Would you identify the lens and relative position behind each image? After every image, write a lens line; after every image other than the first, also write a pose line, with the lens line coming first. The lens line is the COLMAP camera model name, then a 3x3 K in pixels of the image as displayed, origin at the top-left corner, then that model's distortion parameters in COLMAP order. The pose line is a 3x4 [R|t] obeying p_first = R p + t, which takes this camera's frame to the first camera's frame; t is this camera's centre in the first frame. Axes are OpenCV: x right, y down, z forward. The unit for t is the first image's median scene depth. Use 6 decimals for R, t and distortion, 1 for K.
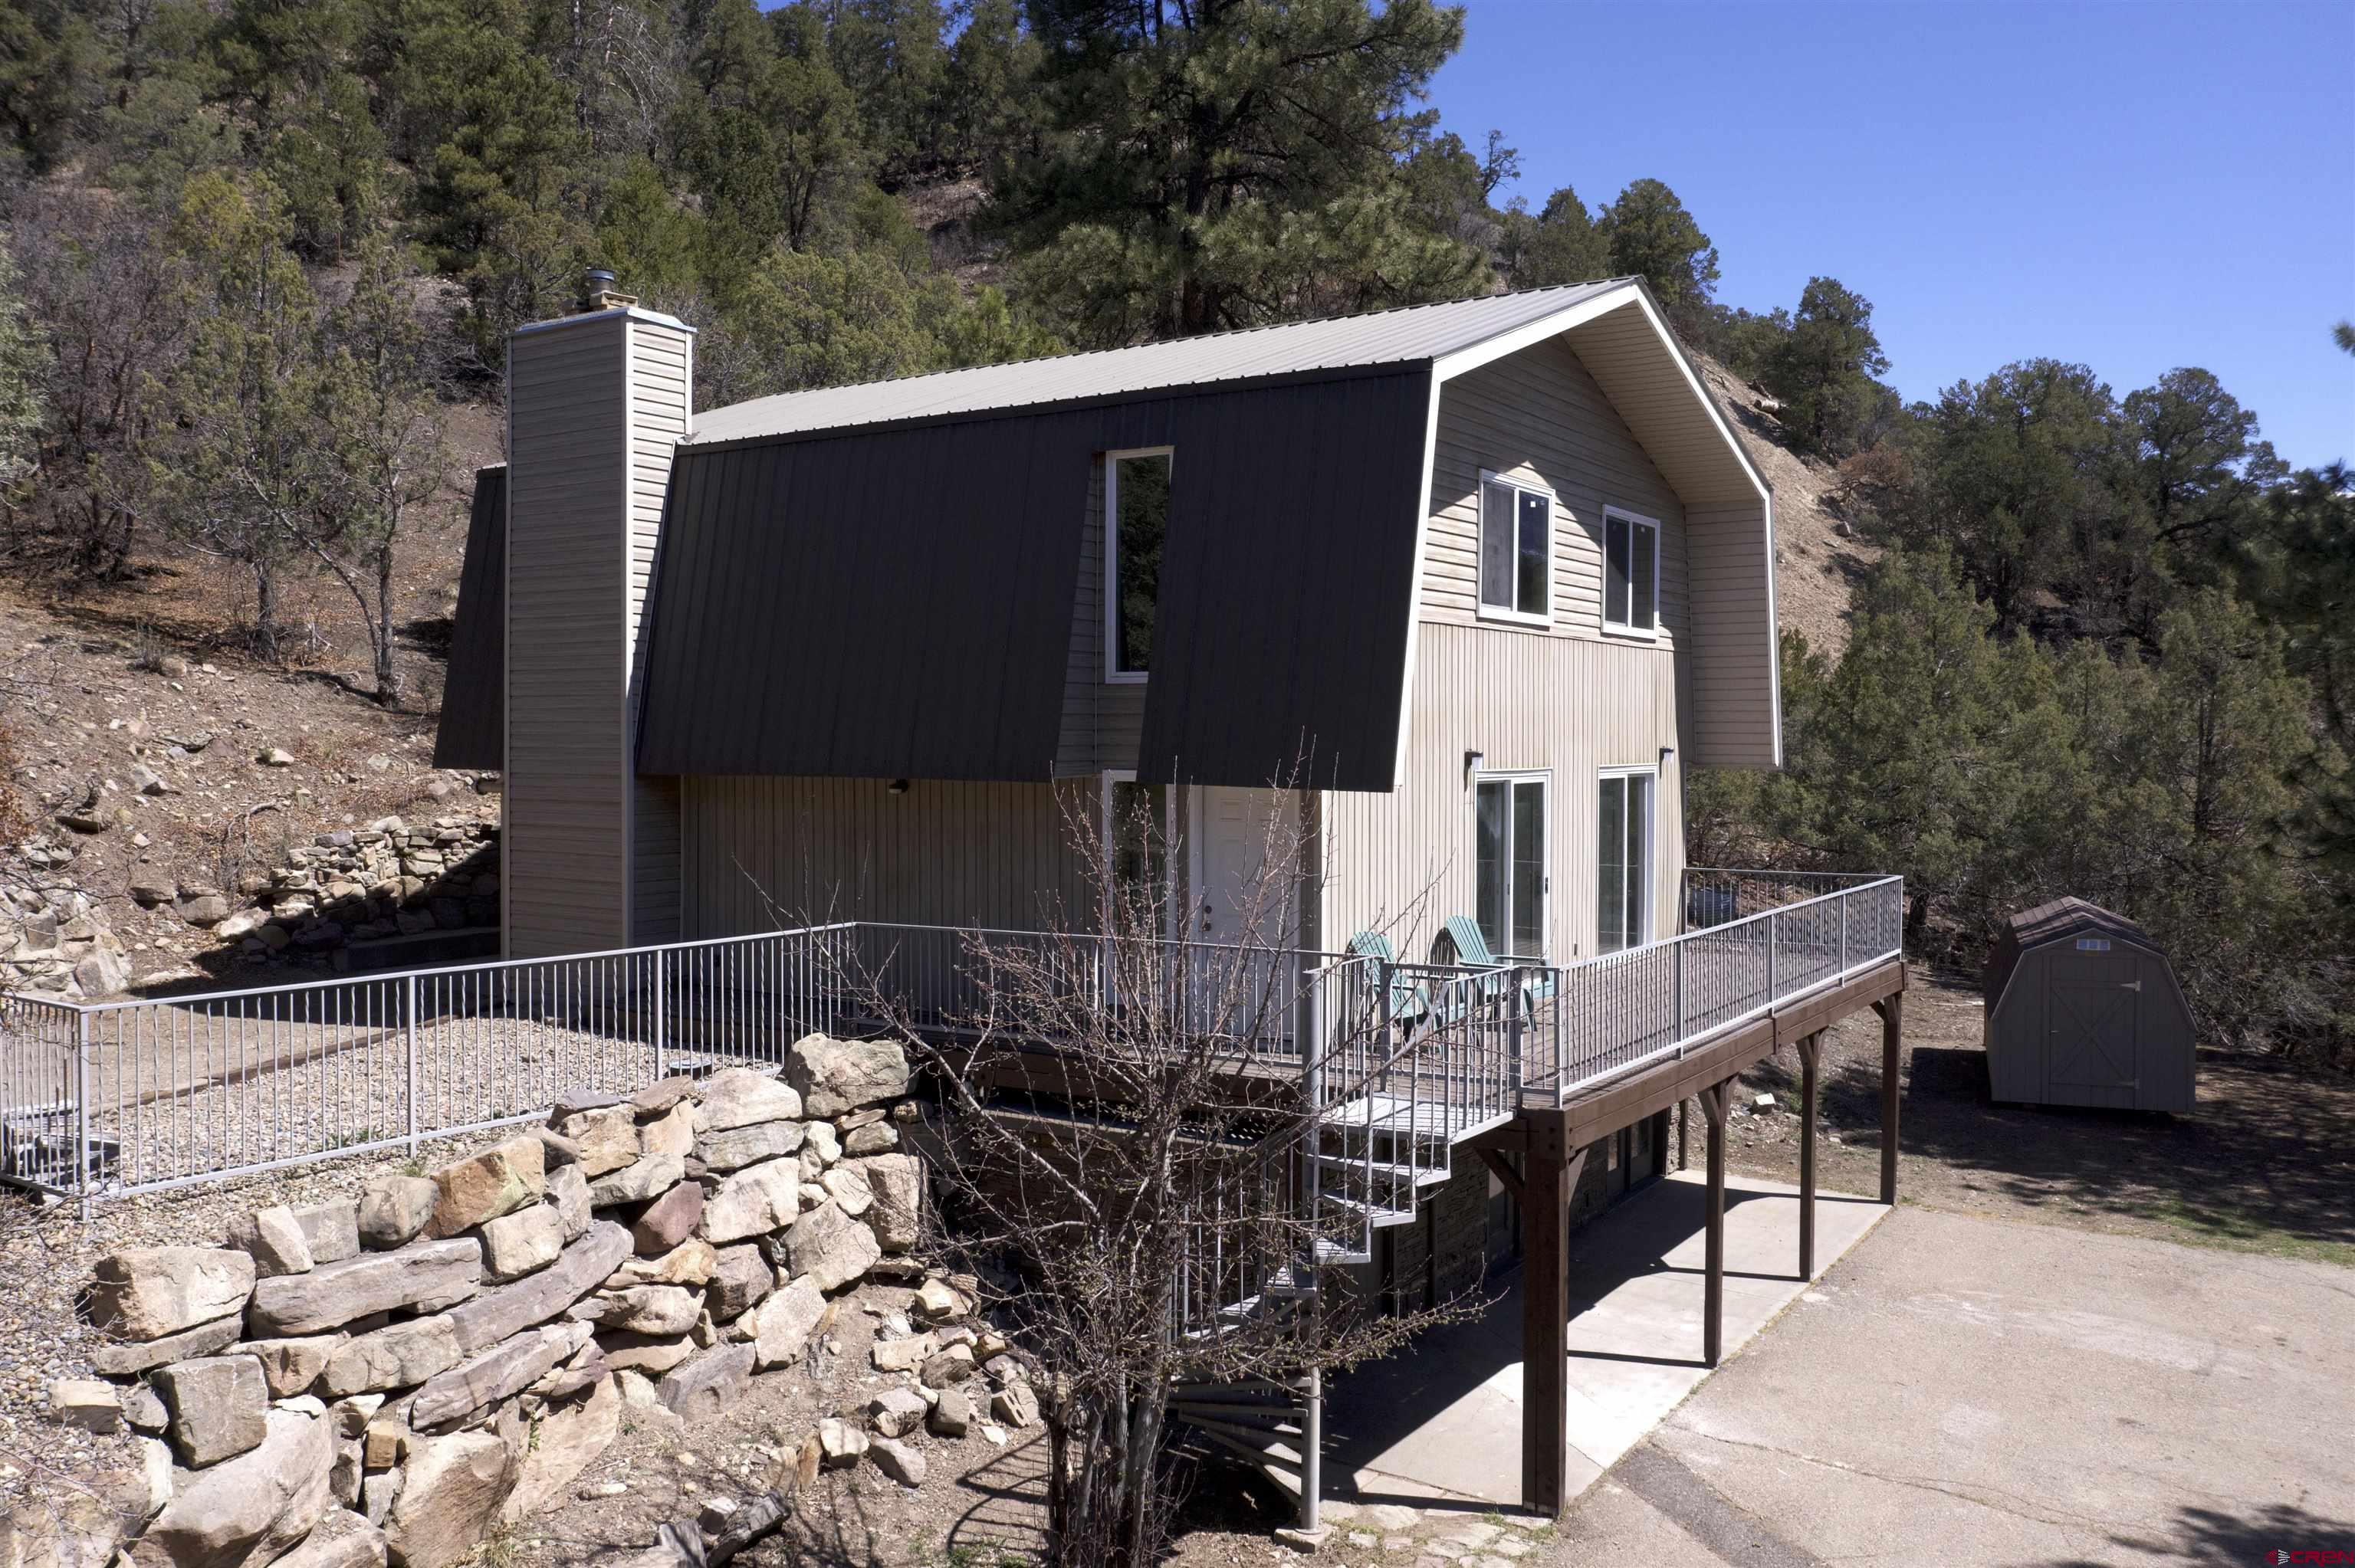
lens RADIAL K [[1858.3, 0, 1177.5], [0, 1858.3, 784.0], [0, 0, 1]] dist [-0.015837, 0.013347]
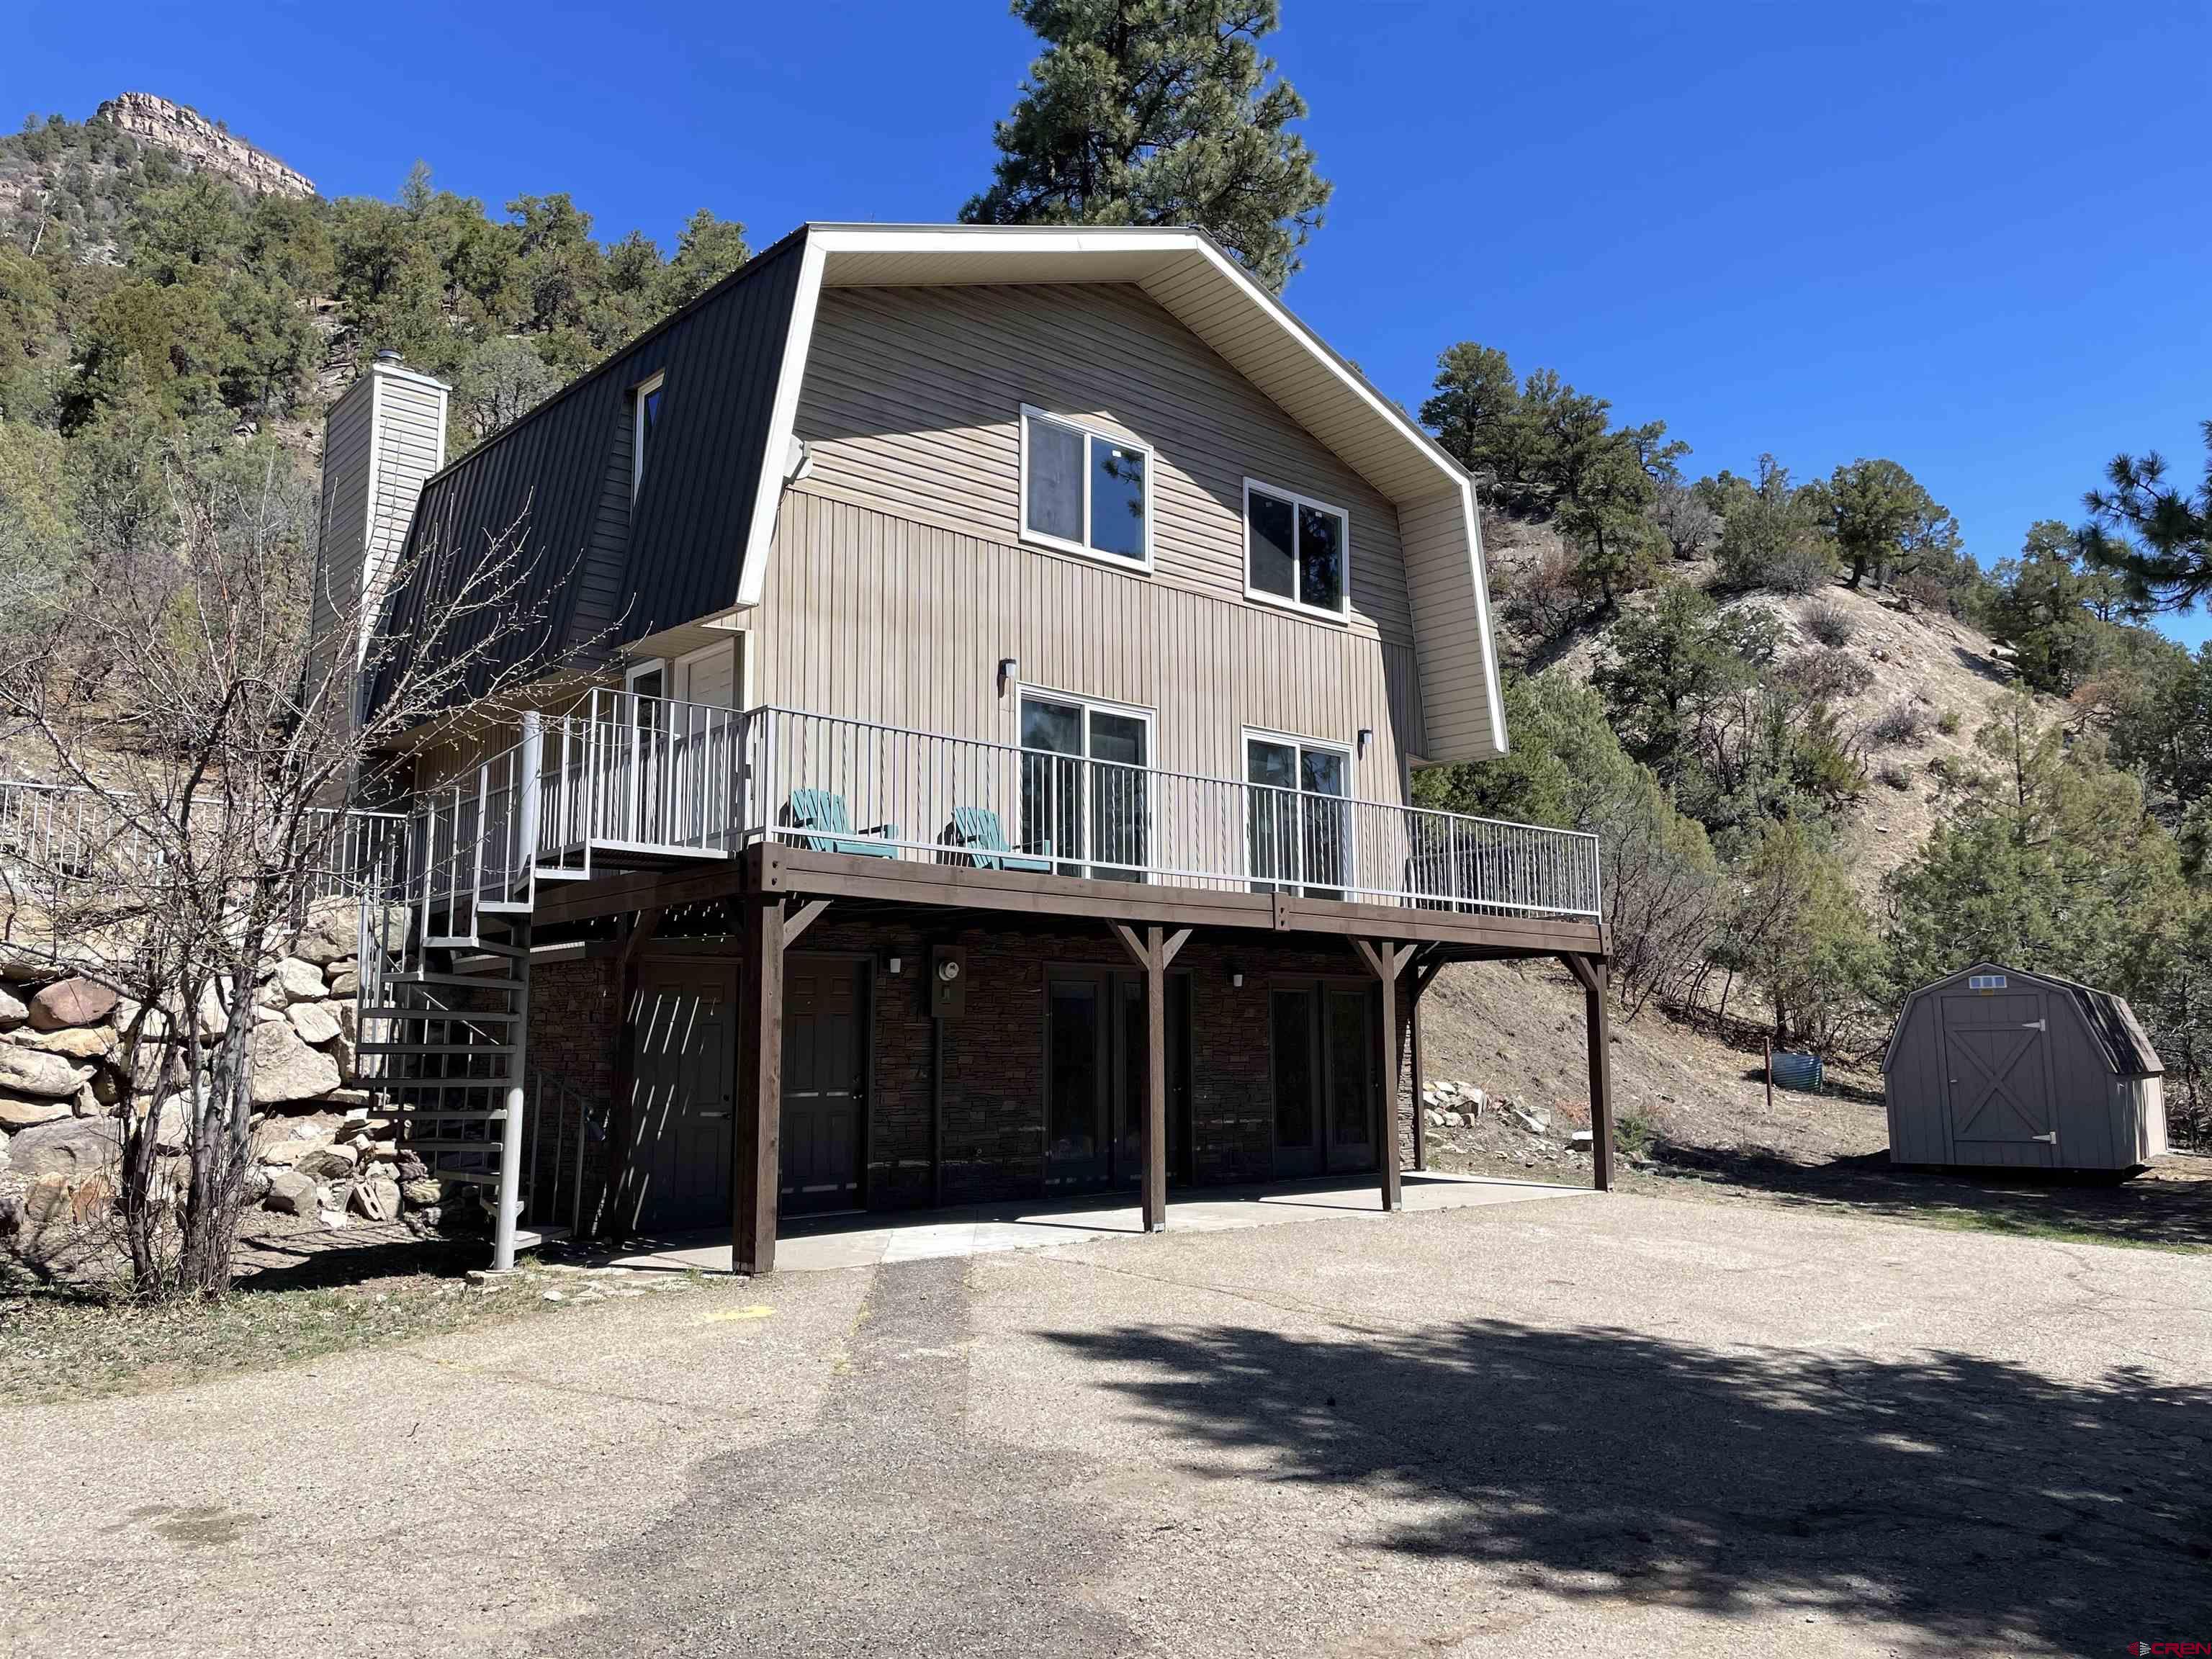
lens RADIAL K [[1655.7, 0, 1106.0], [0, 1655.7, 829.5], [0, 0, 1]] dist [0.075017, -0.073577]
pose [[0.965126, -0.041072, -0.258544, 0.419081], [-0.002721, 0.985988, -0.166793, 0.215377], [0.261772, 0.161680, 0.951491, 0.136827]]
